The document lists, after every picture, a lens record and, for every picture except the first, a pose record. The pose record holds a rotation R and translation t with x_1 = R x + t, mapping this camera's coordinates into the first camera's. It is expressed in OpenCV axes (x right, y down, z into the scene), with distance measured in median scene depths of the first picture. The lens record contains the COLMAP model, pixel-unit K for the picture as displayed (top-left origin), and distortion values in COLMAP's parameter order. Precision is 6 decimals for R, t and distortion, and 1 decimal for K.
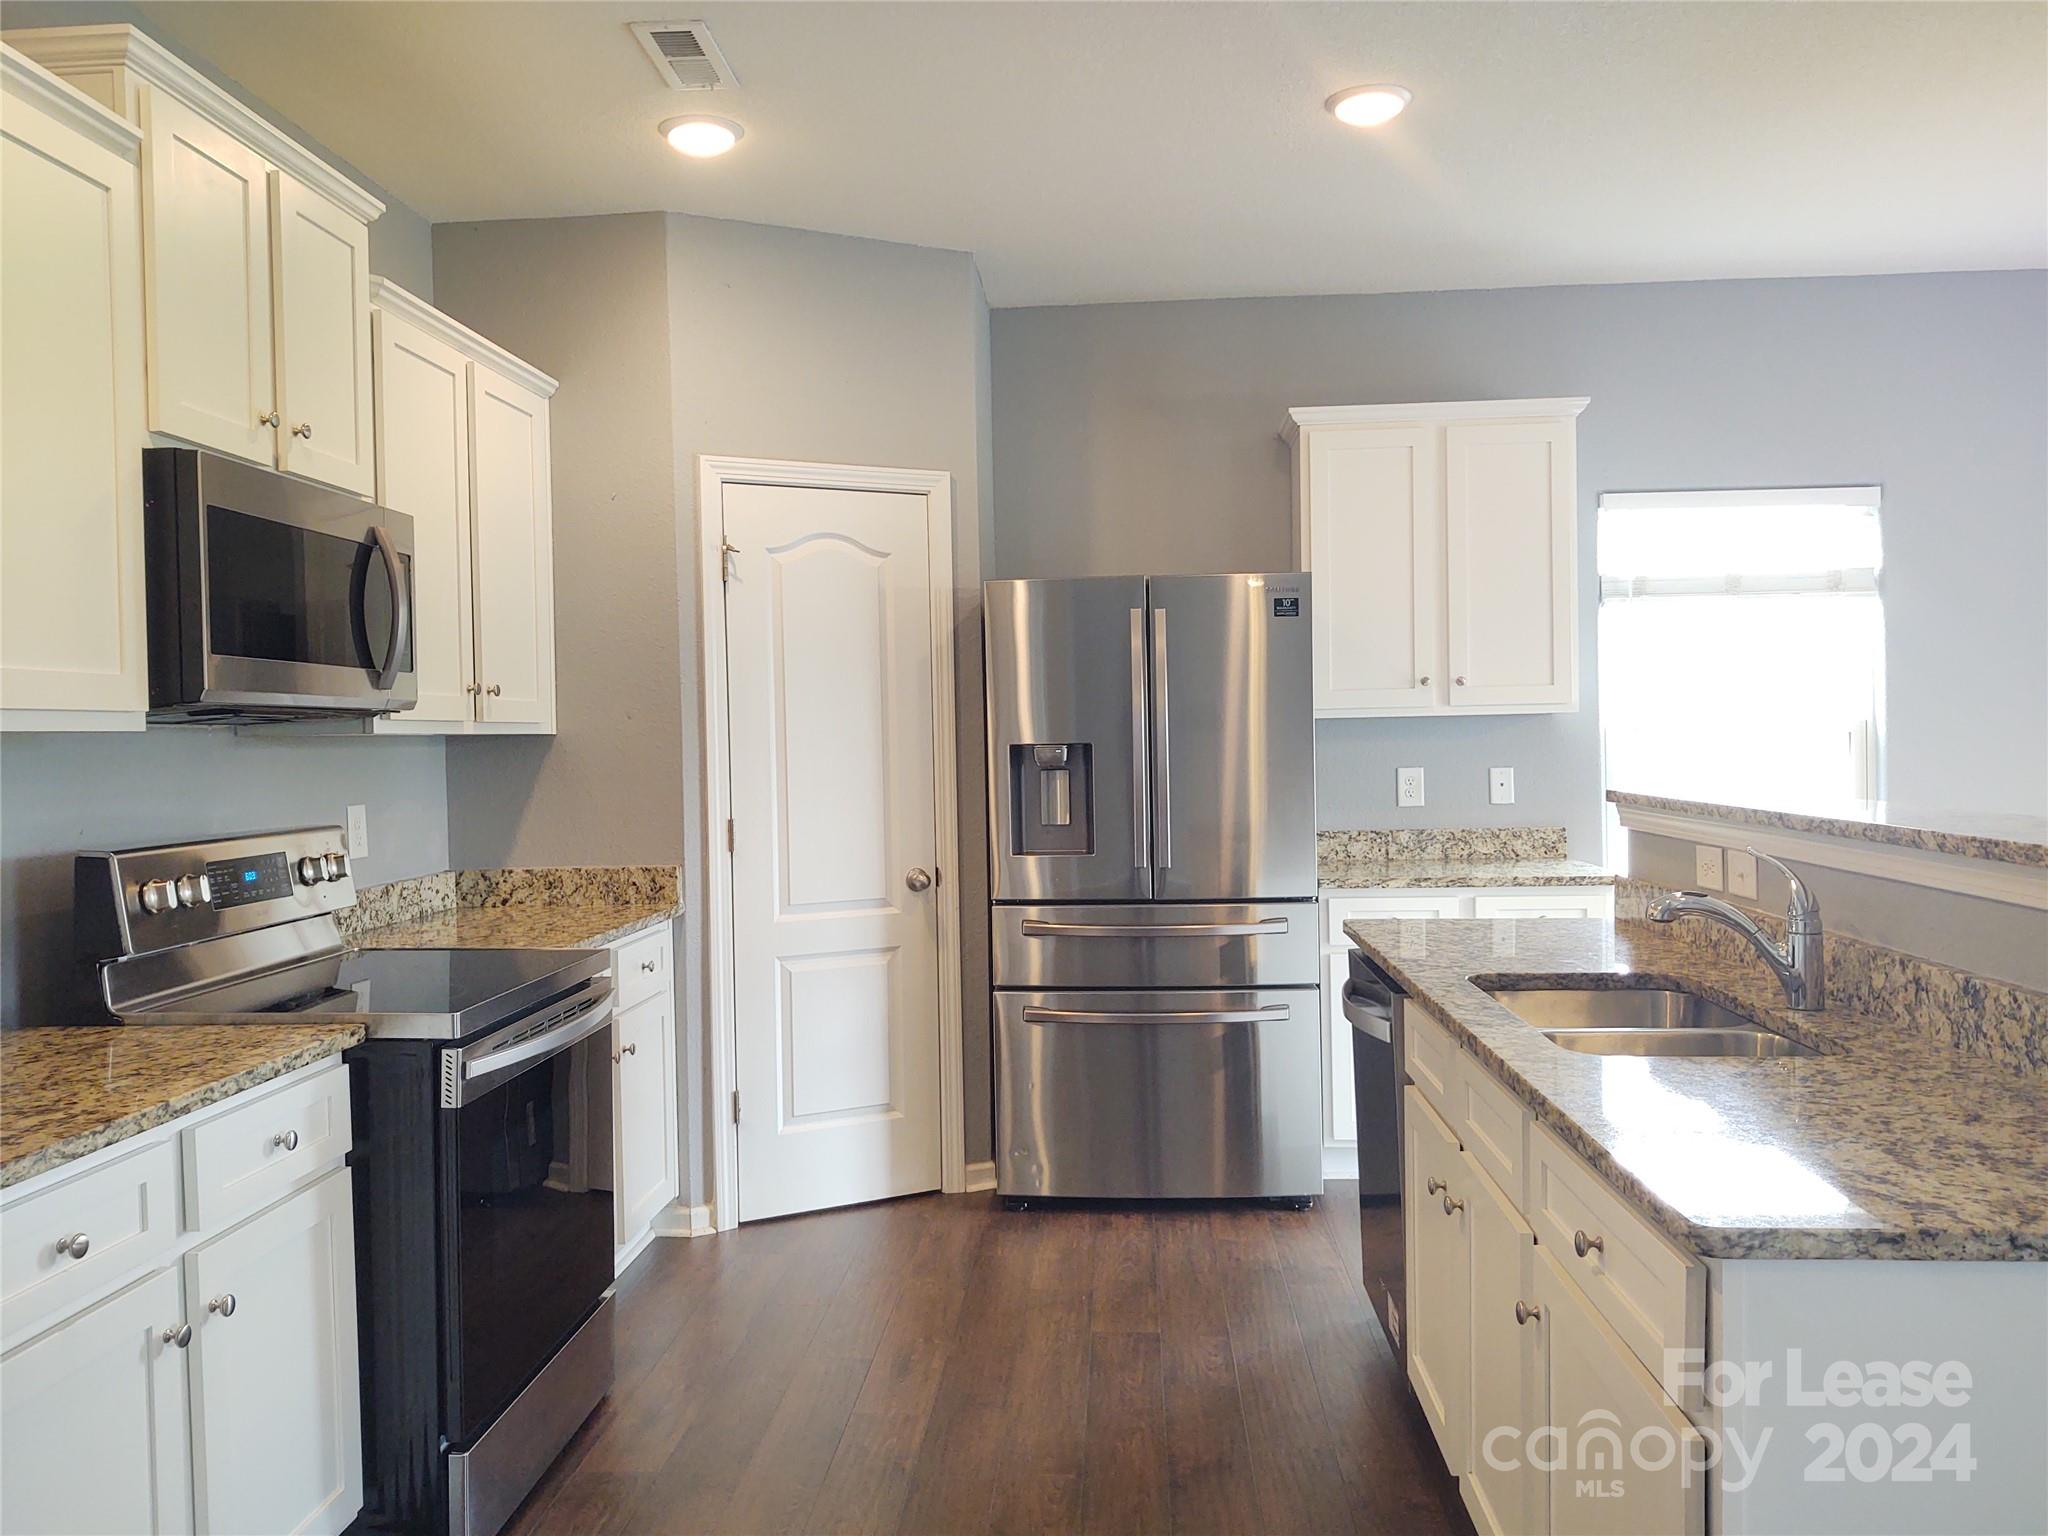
lens RADIAL K [[1554.6, 0, 1024.4], [0, 1554.6, 779.3], [0, 0, 1]] dist [0.027940, -0.049540]
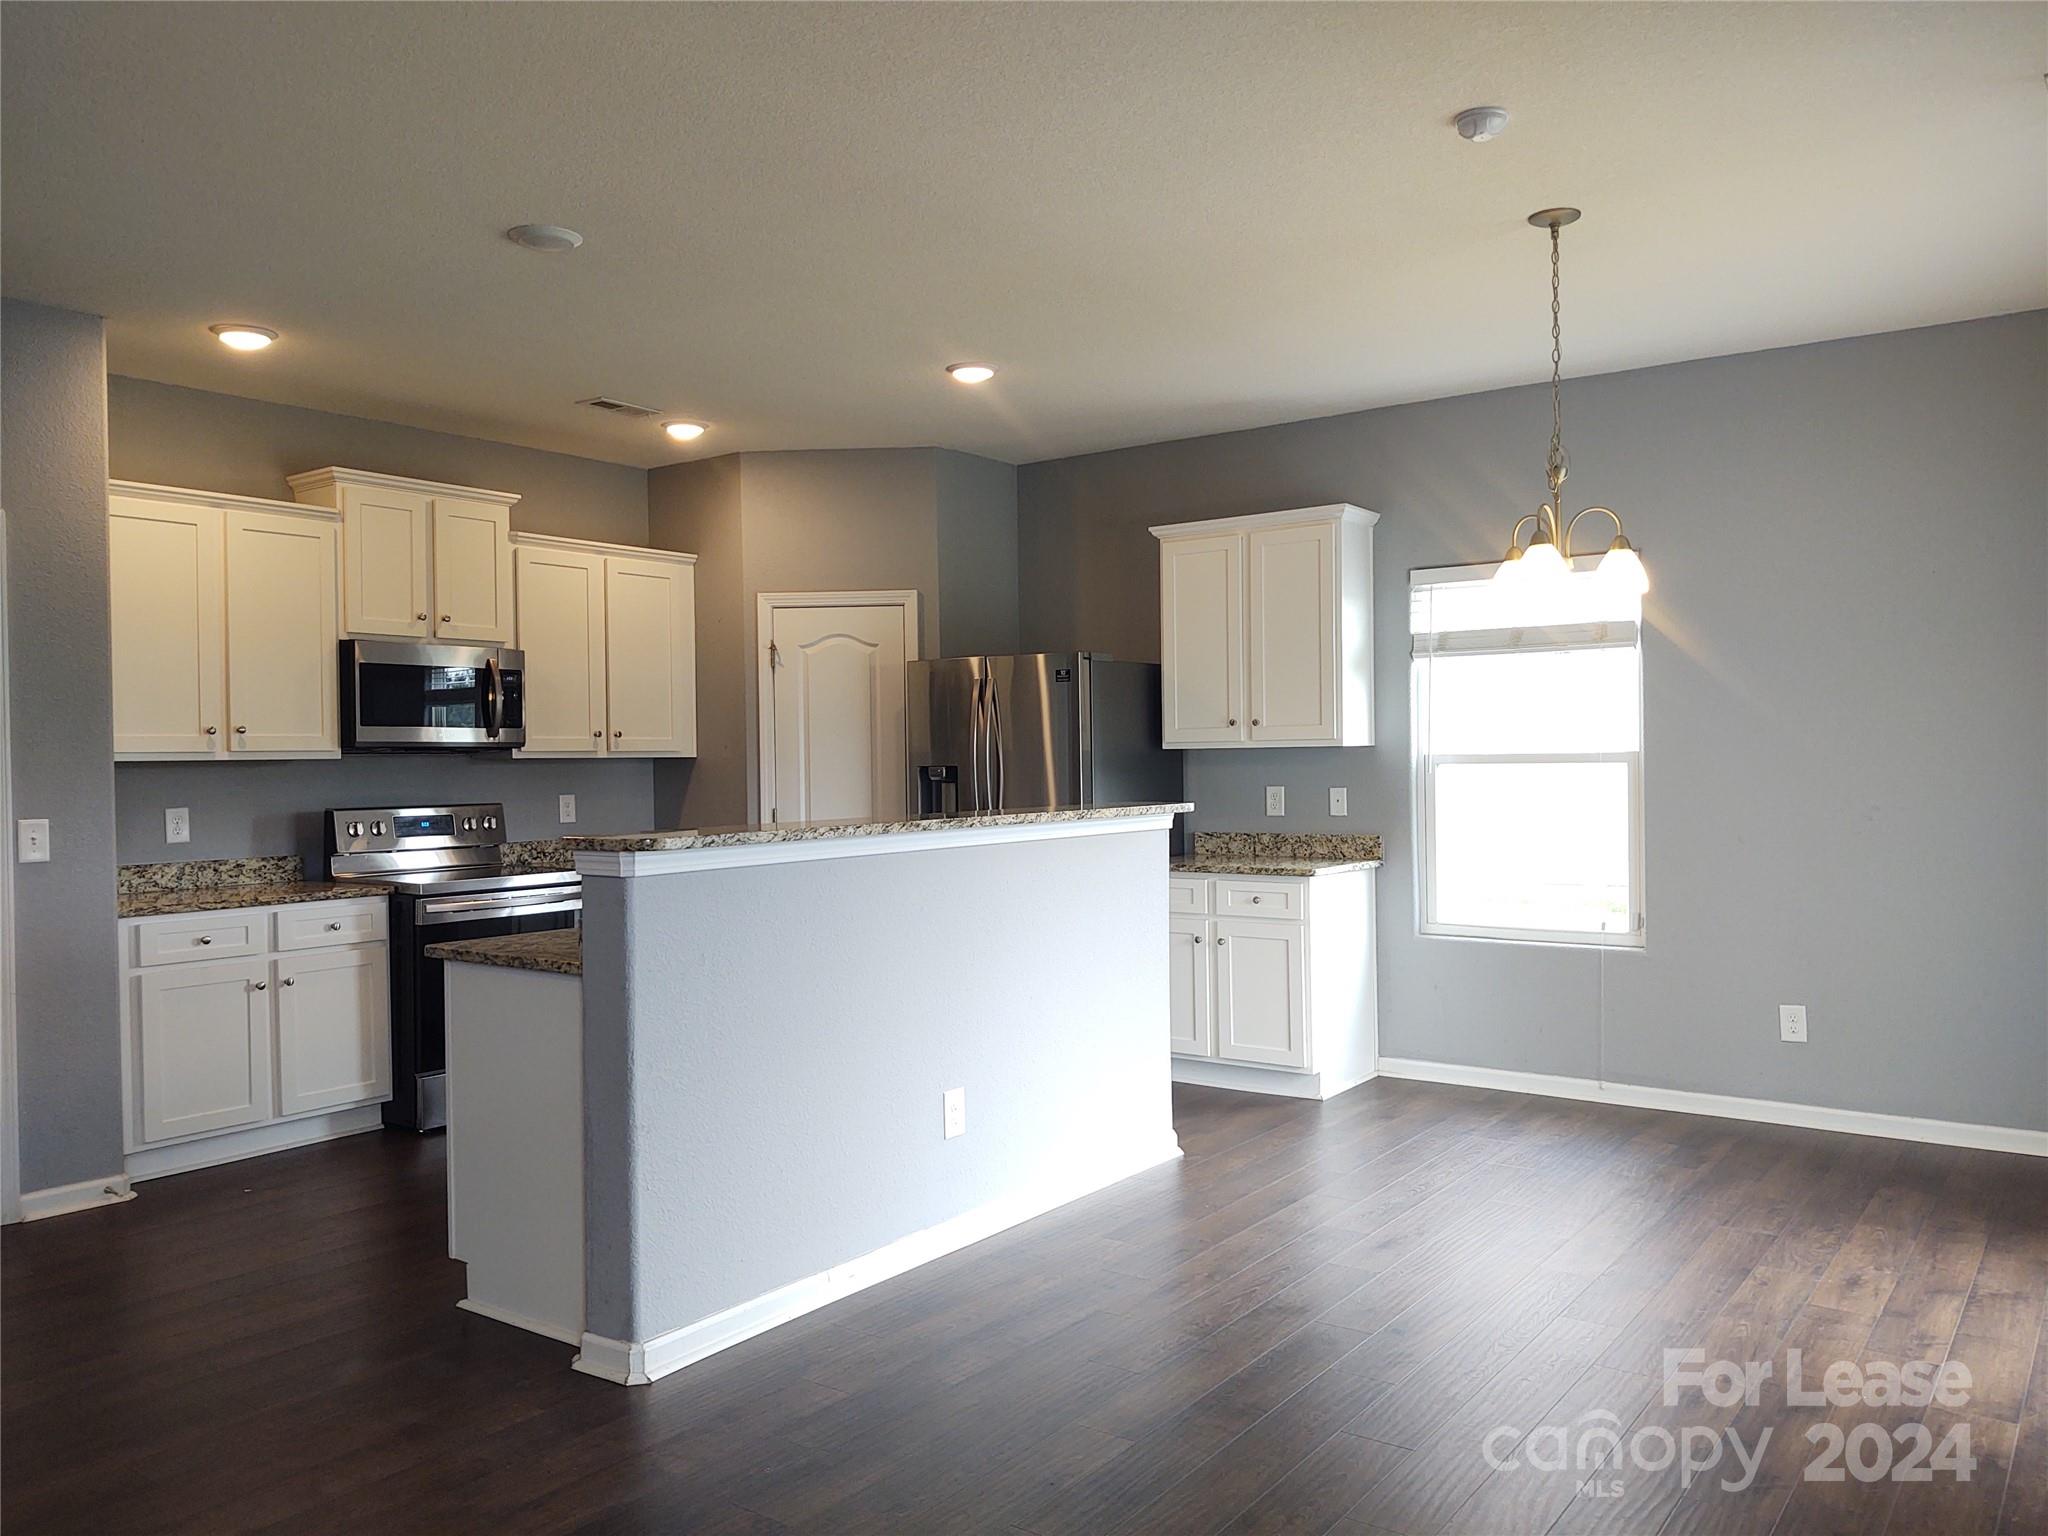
lens RADIAL K [[1554.6, 0, 1031.9], [0, 1554.6, 782.5], [0, 0, 1]] dist [0.027940, -0.049540]
pose [[0.844871, 0.017334, -0.534690, 0.933330], [-0.018943, 0.999817, 0.002481, -0.011989], [0.534635, 0.008032, 0.845045, -0.261317]]
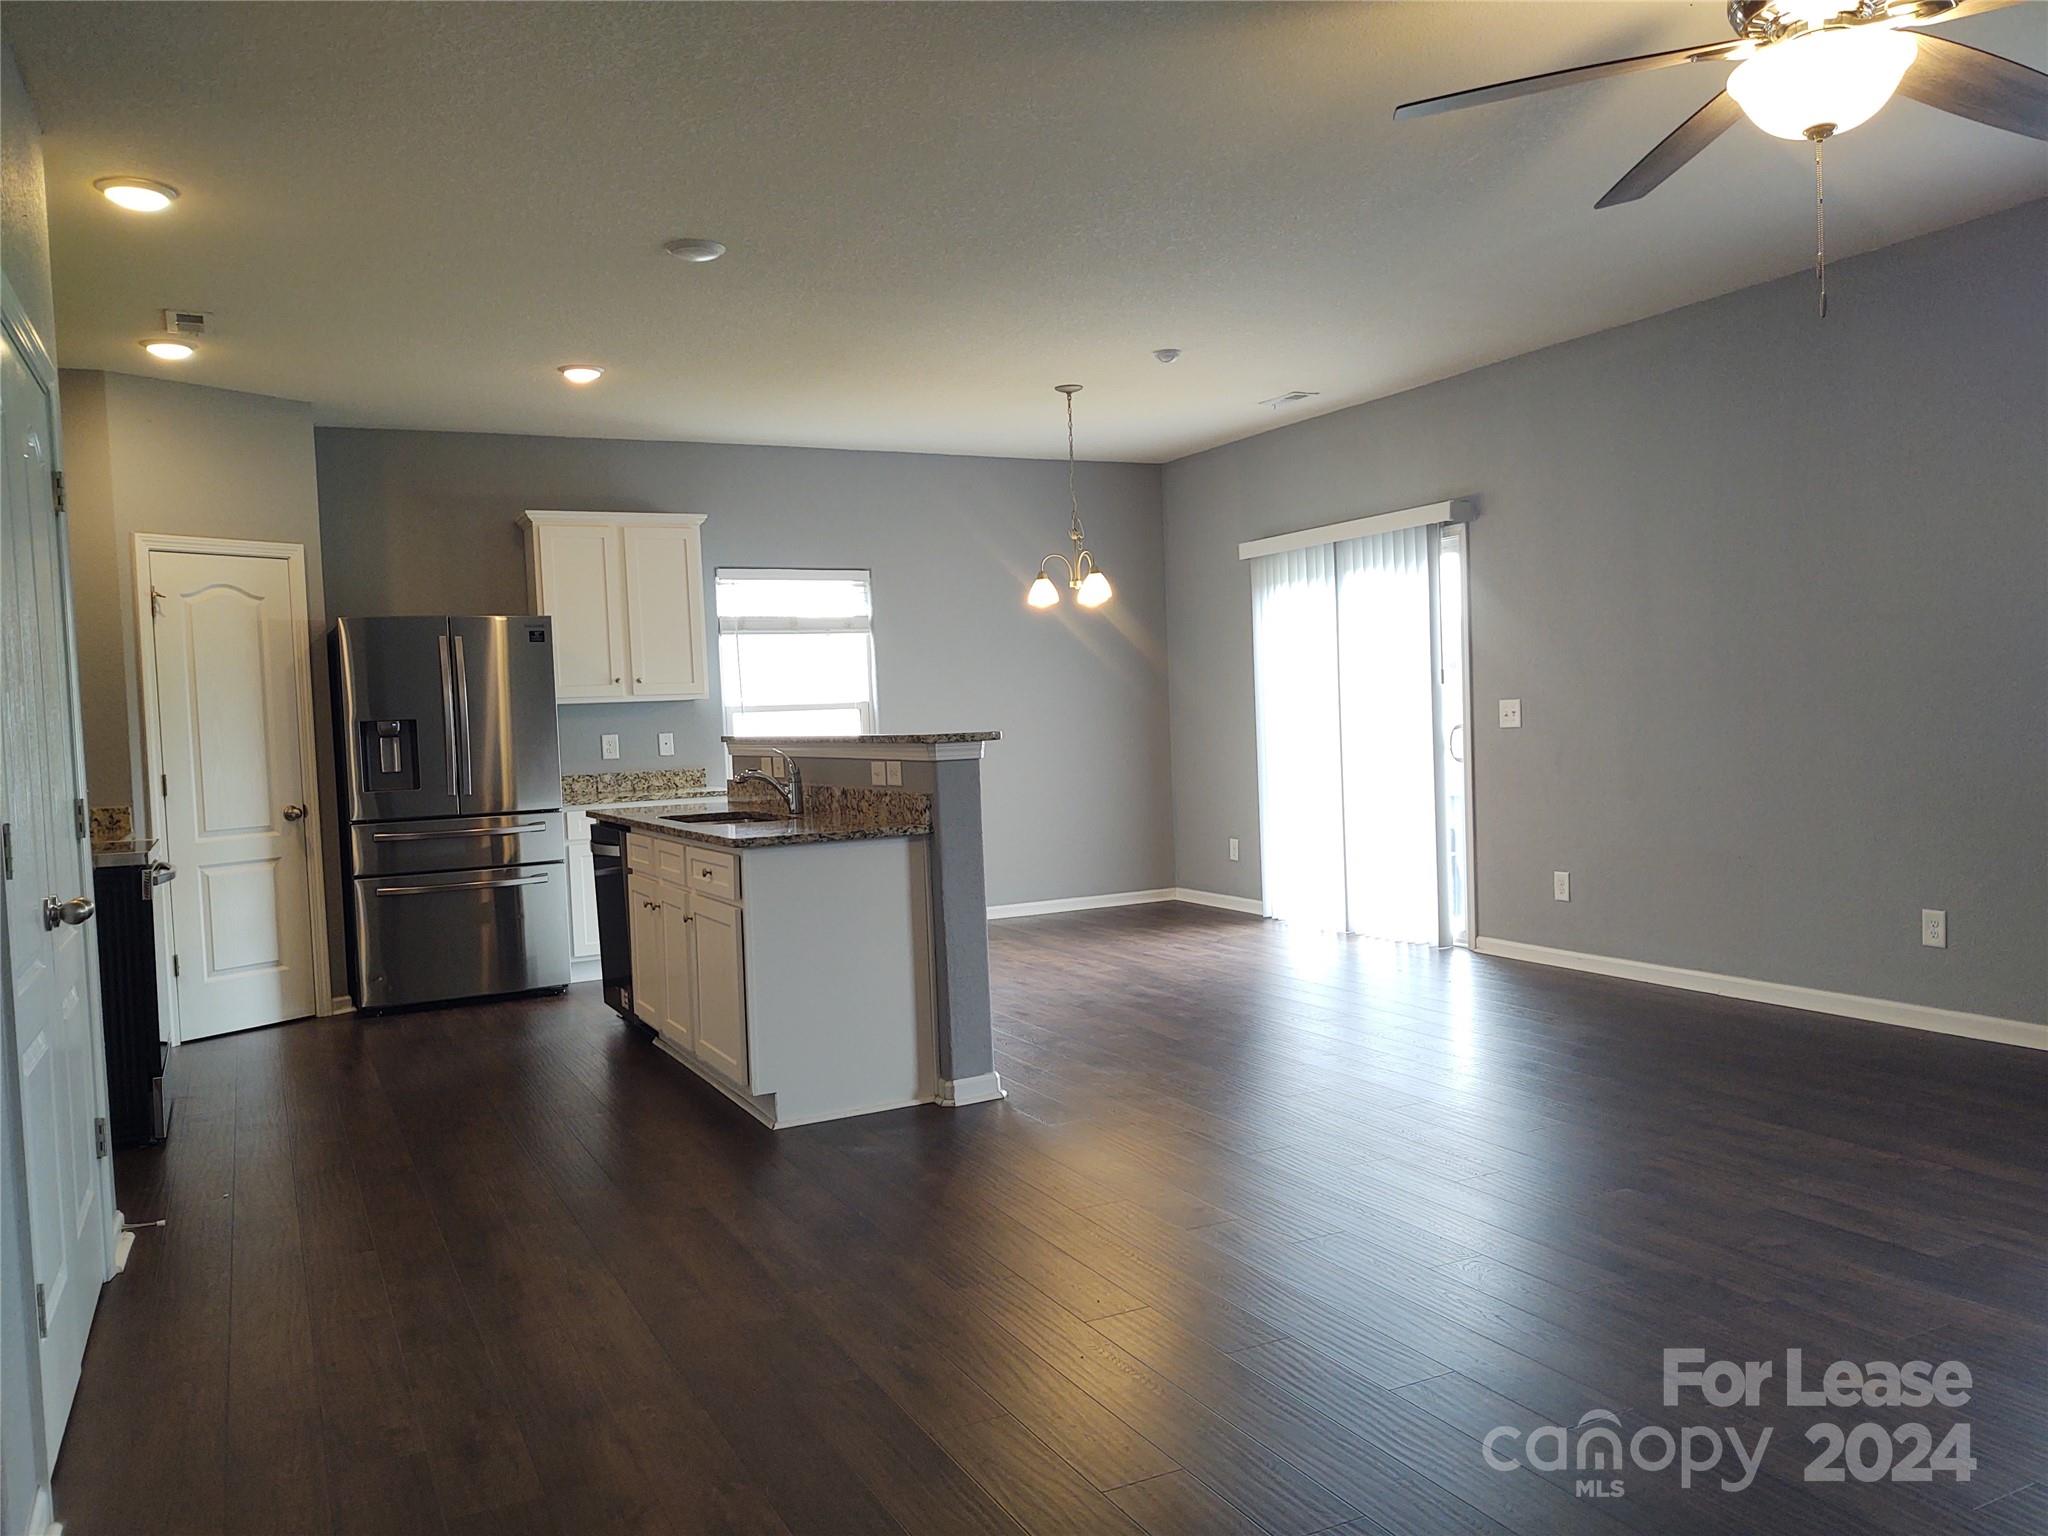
lens RADIAL K [[1554.6, 0, 1043.1], [0, 1554.6, 777.4], [0, 0, 1]] dist [0.027940, -0.049540]
pose [[0.856961, -0.037347, 0.514027, -0.235611], [0.038960, 0.999212, 0.007646, 0.050056], [-0.513907, 0.013474, 0.857740, -0.728764]]
